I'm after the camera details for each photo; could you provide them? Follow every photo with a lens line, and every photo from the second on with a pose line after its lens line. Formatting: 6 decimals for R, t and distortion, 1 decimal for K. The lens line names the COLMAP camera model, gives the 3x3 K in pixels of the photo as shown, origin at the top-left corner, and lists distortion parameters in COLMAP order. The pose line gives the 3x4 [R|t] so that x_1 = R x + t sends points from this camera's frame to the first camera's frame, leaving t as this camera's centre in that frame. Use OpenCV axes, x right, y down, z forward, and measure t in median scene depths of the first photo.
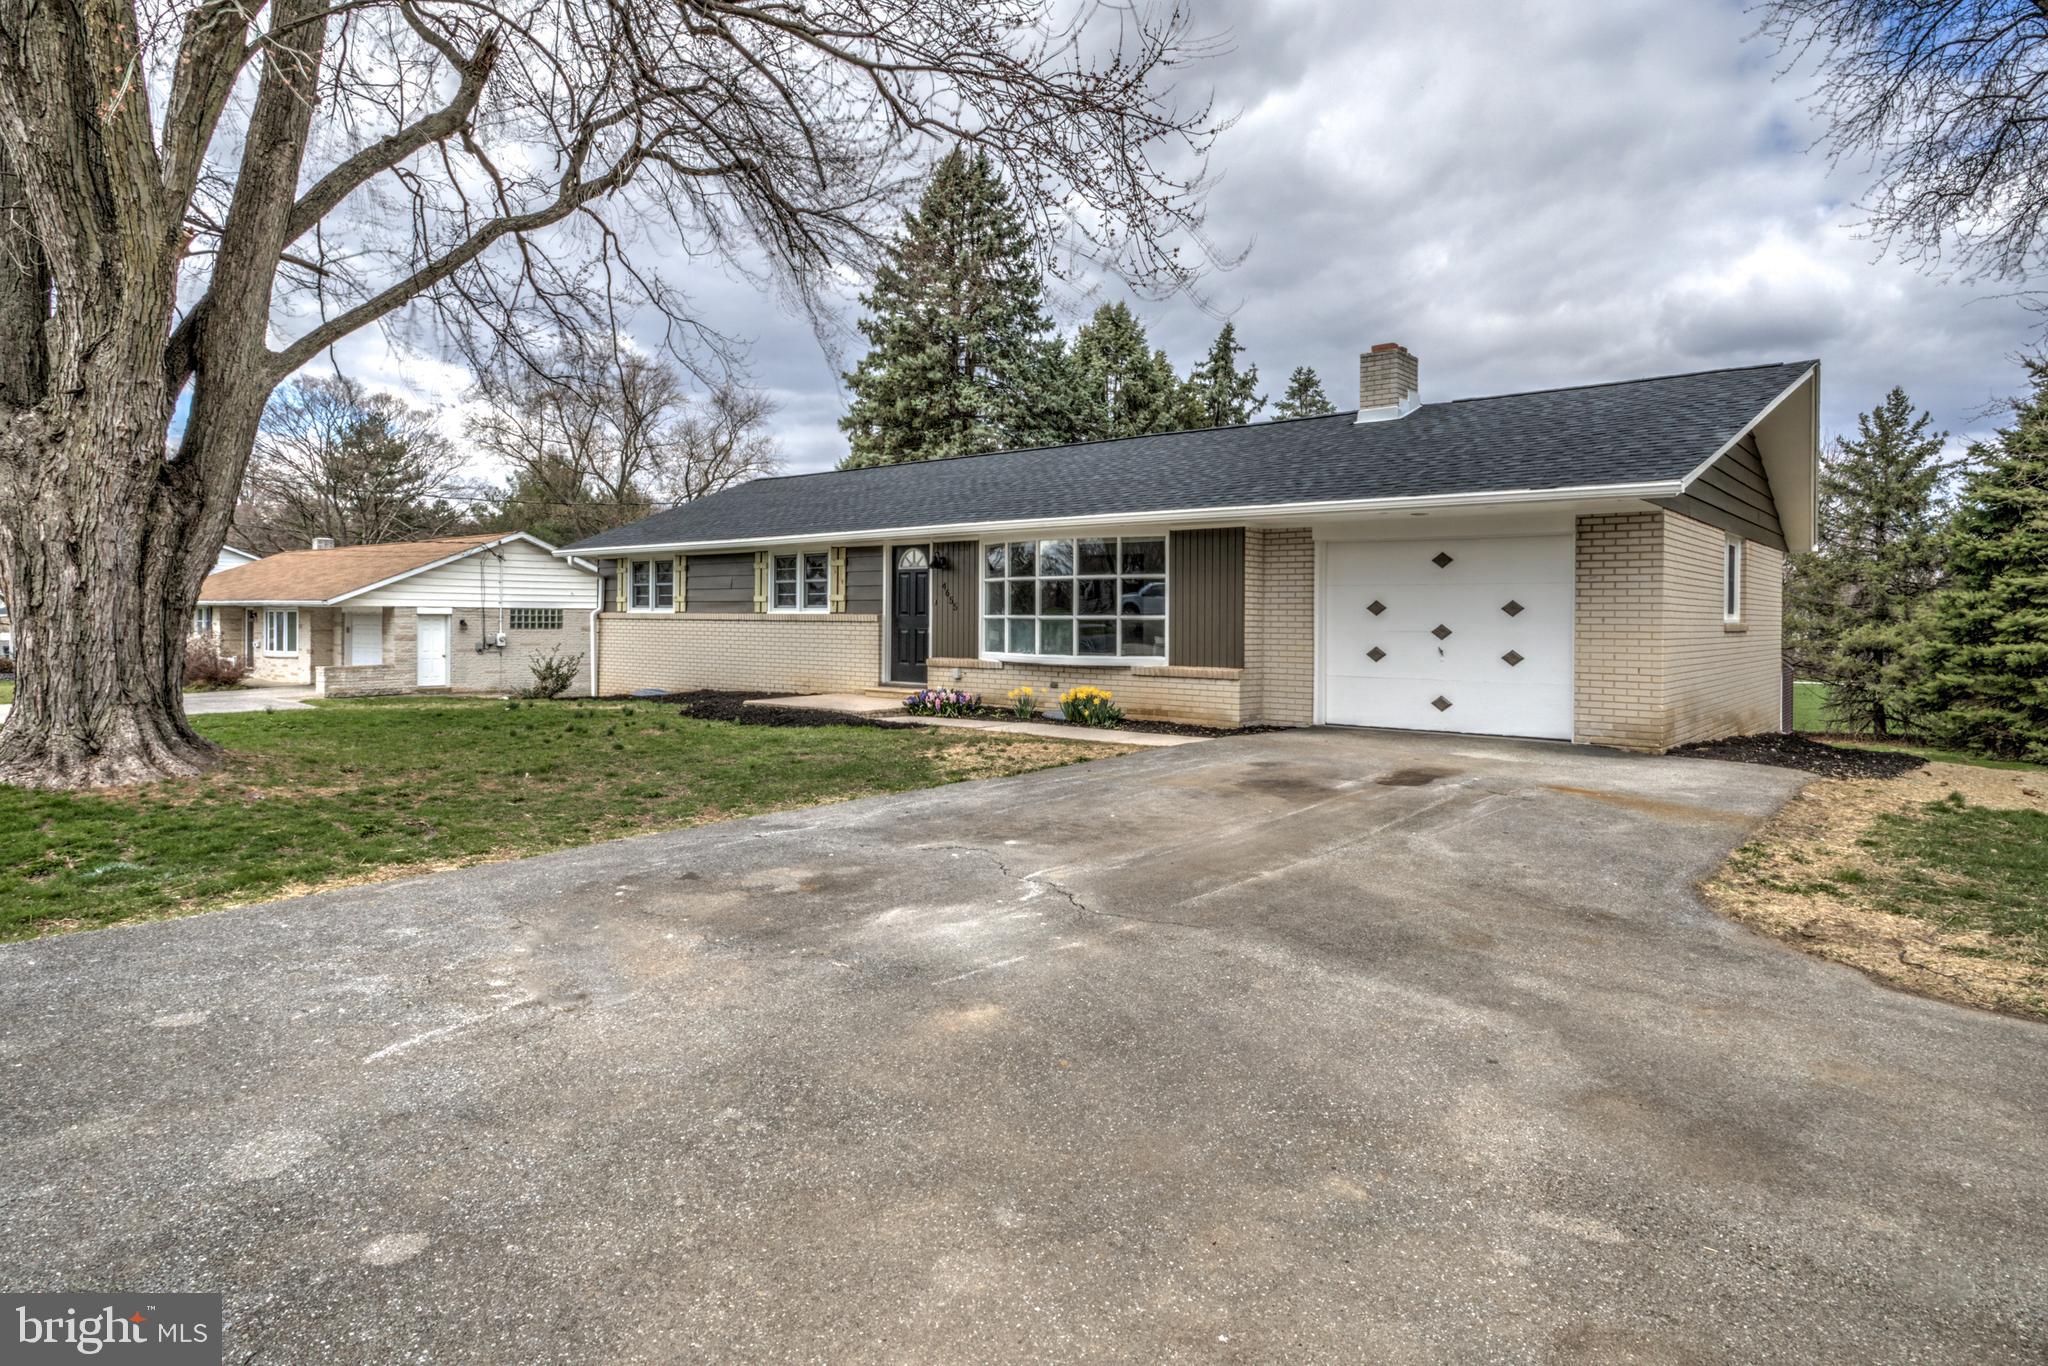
lens RADIAL K [[1157.5, 0, 1025.6], [0, 1157.5, 623.9], [0, 0, 1]] dist [0.000662, 0.000083]
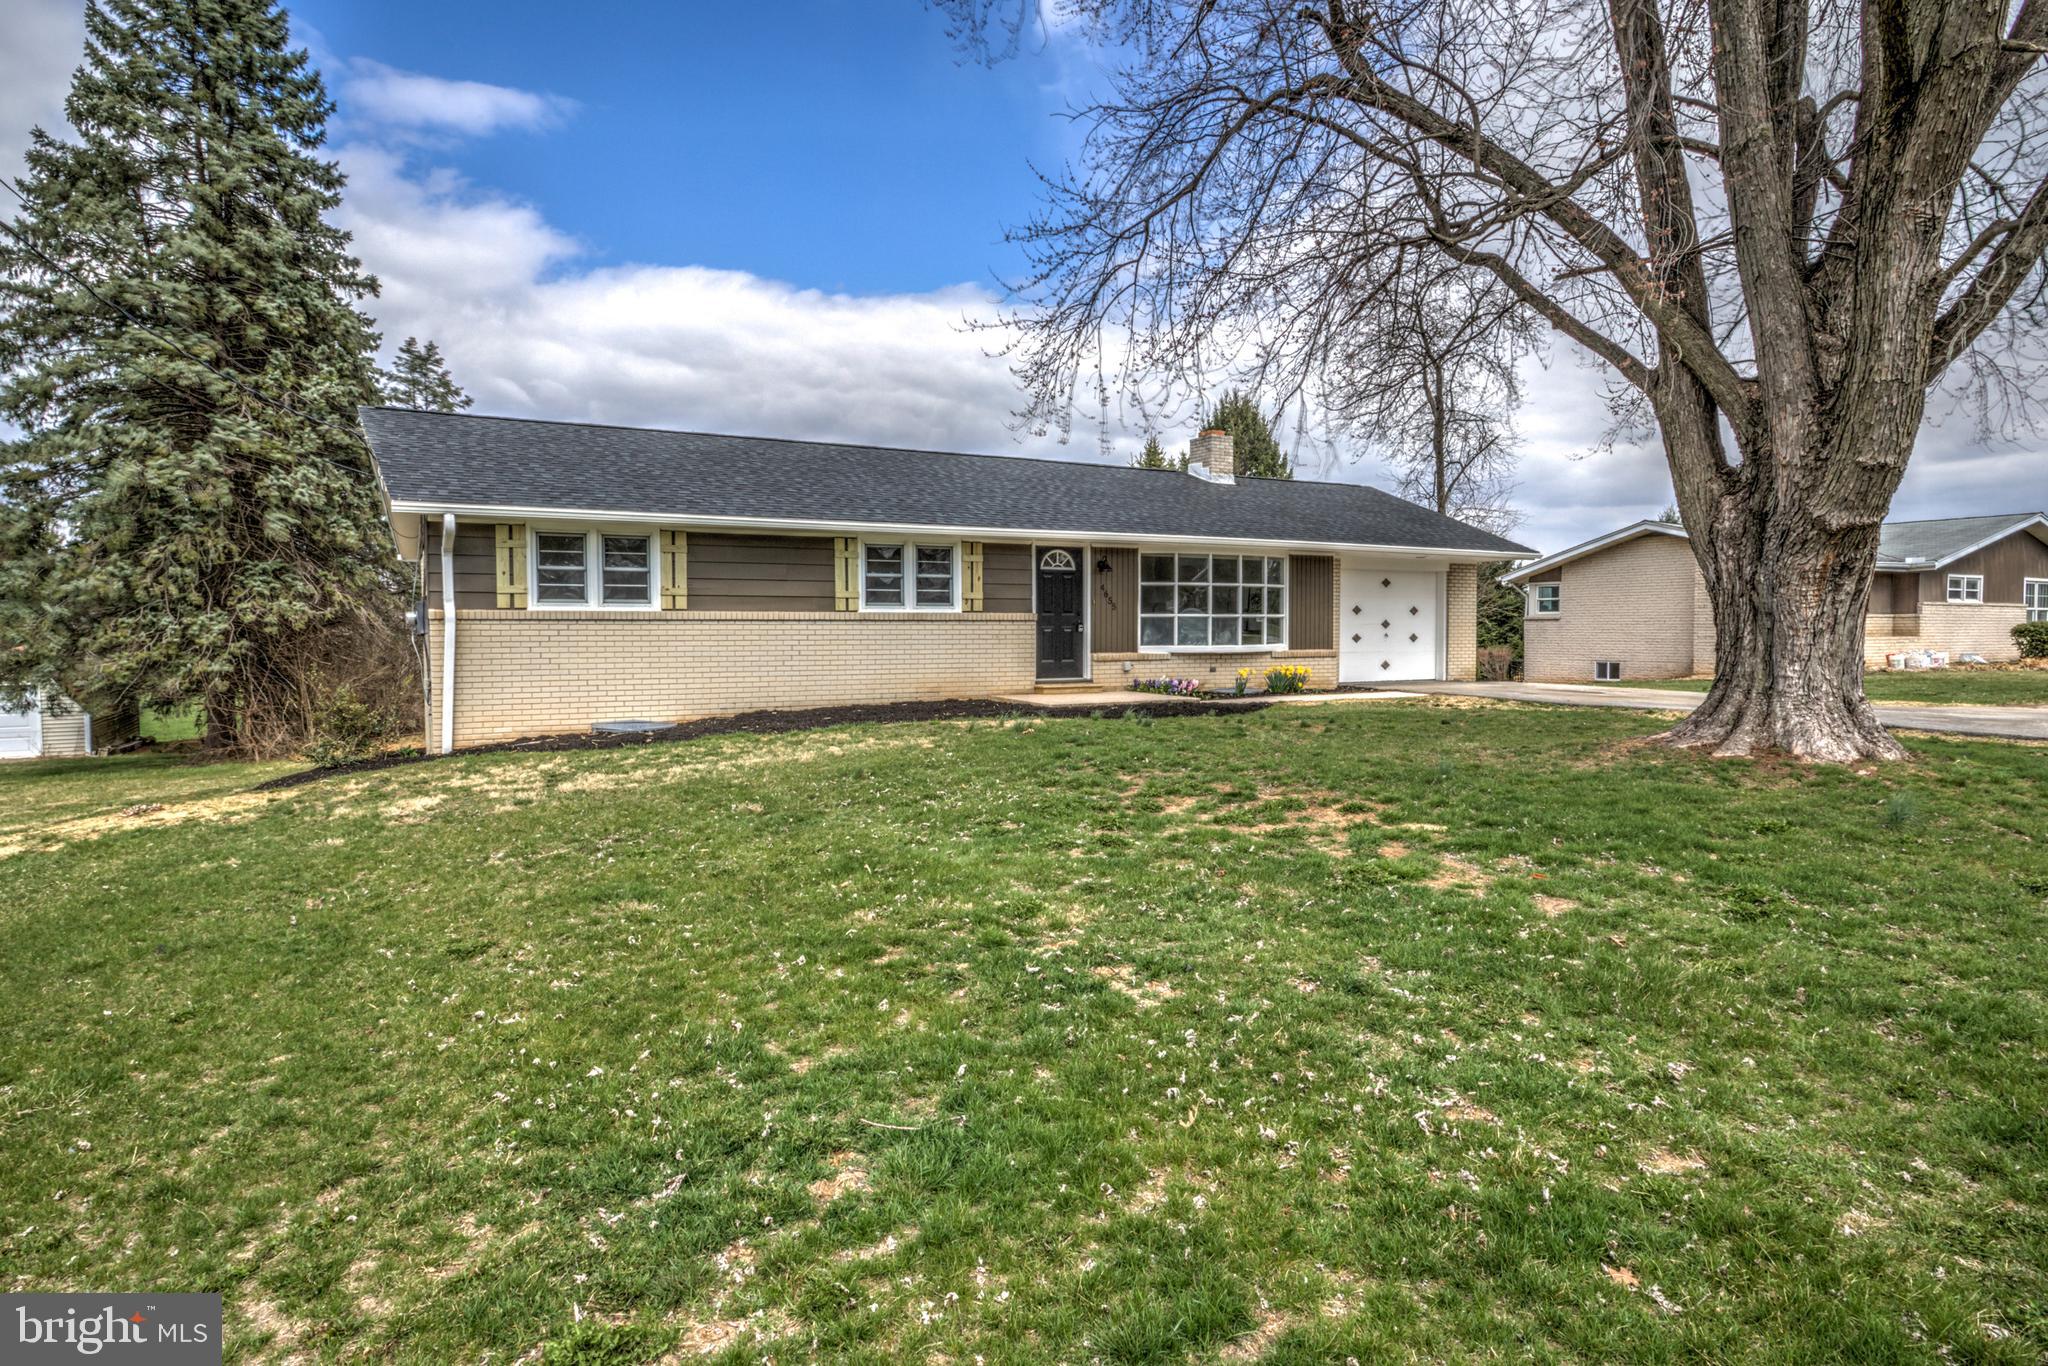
lens RADIAL K [[1045.6, 0, 1024.0], [0, 1045.6, 683.0], [0, 0, 1]] dist [-0.001995, -0.000047]
pose [[0.408530, -0.062051, 0.910633, -1.026380], [0.004282, 0.997806, 0.066071, -0.008457], [-0.912735, -0.023093, 0.407900, 0.670073]]
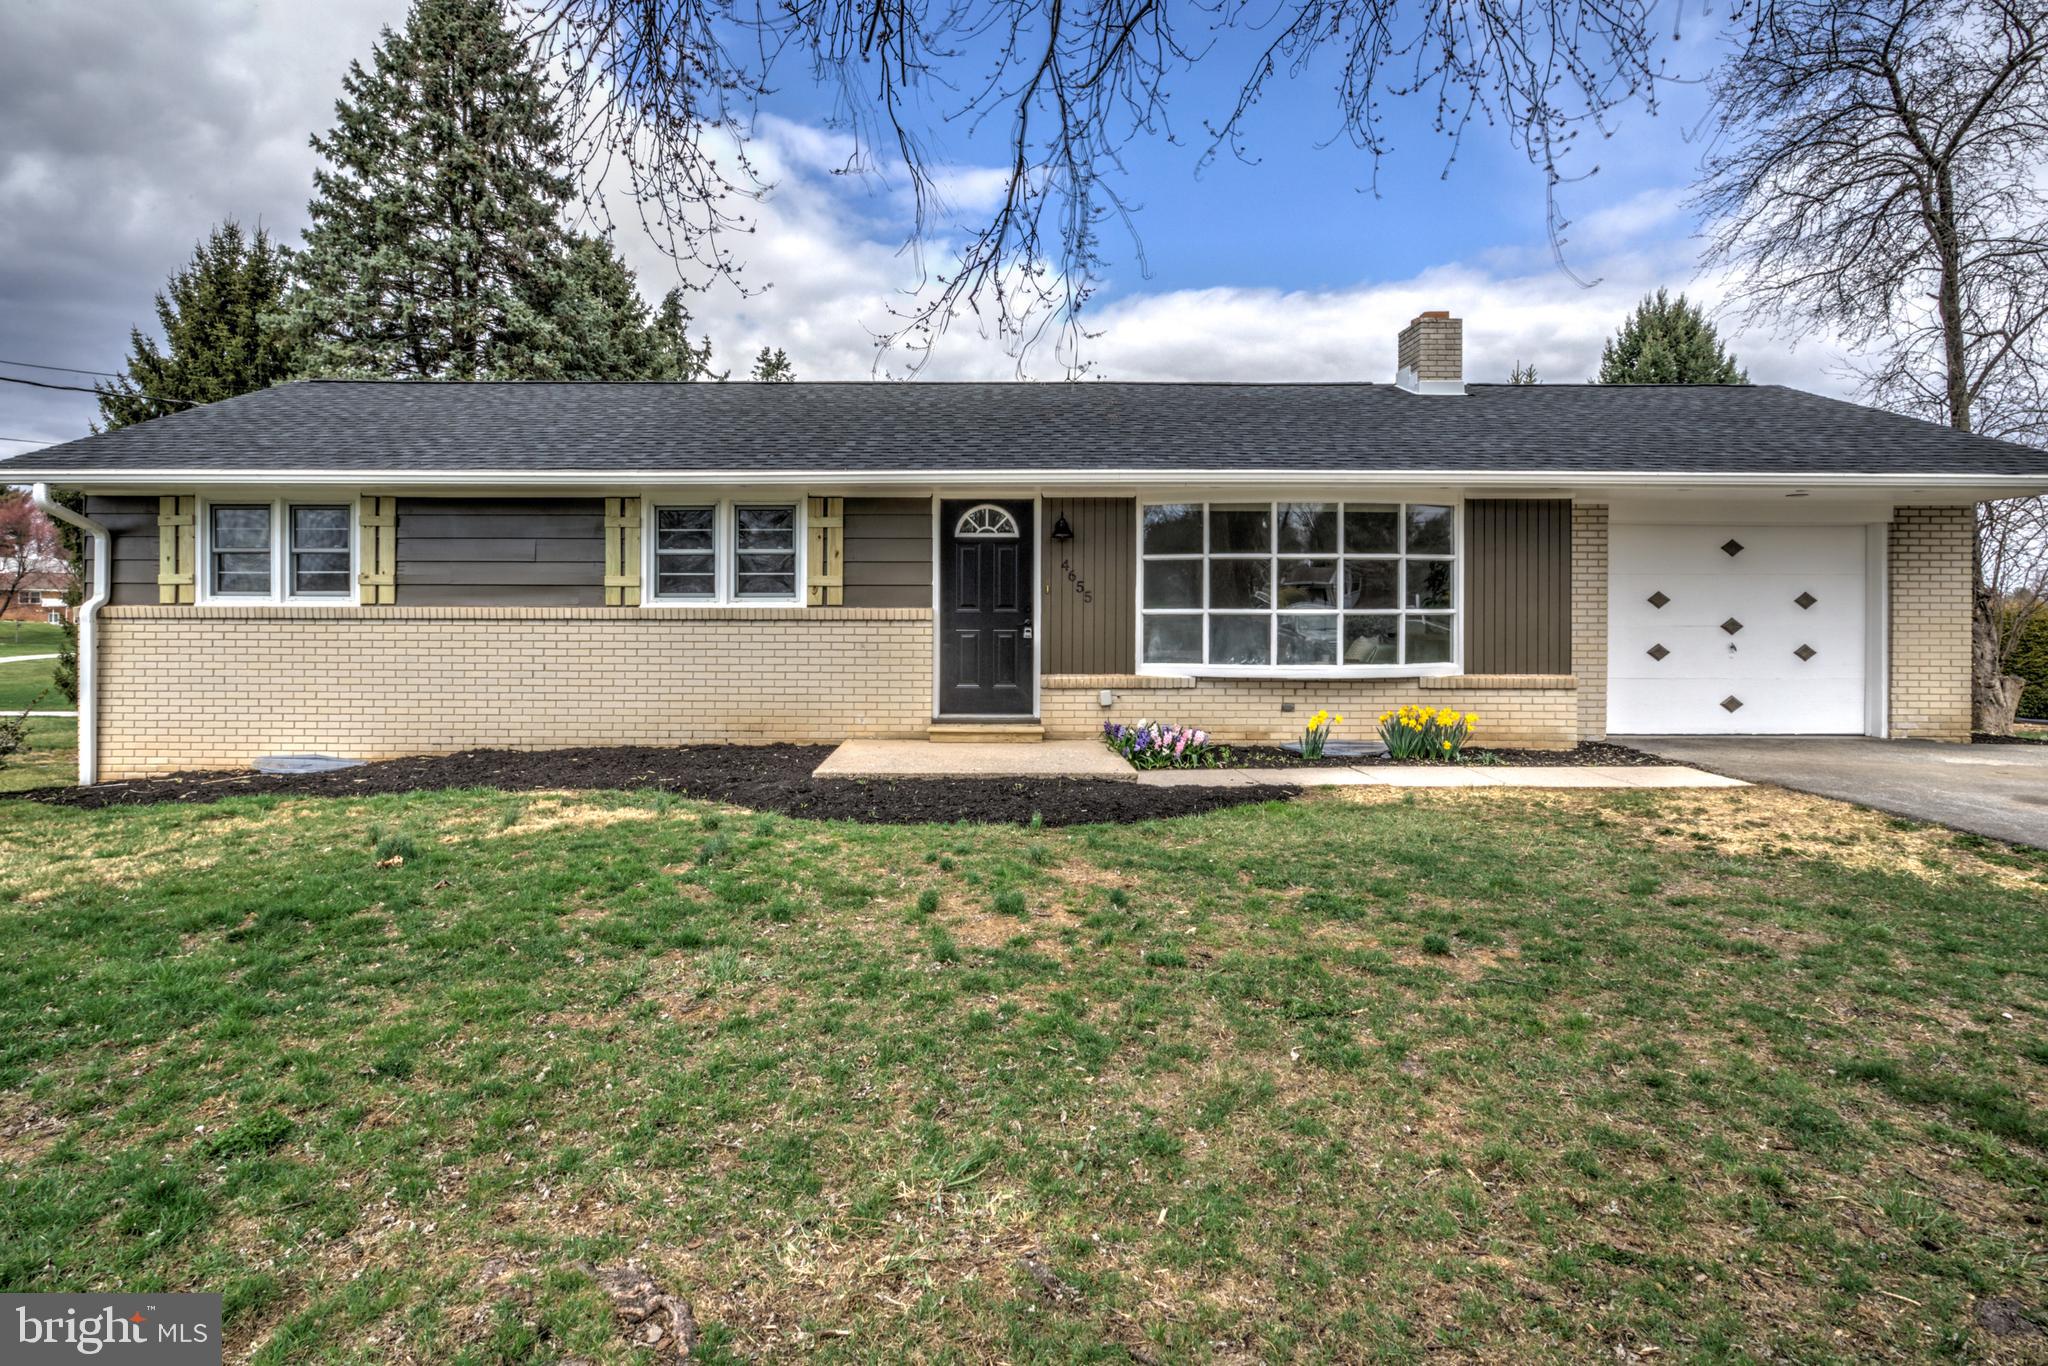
lens RADIAL K [[1027.9, 0, 1012.3], [0, 1027.9, 624.0], [0, 0, 1]] dist [0.003647, 0.000569]
pose [[0.771270, -0.016878, 0.636284, -0.472568], [0.006155, 0.999799, 0.019060, -0.010844], [-0.636478, -0.010784, 0.771219, 0.576028]]
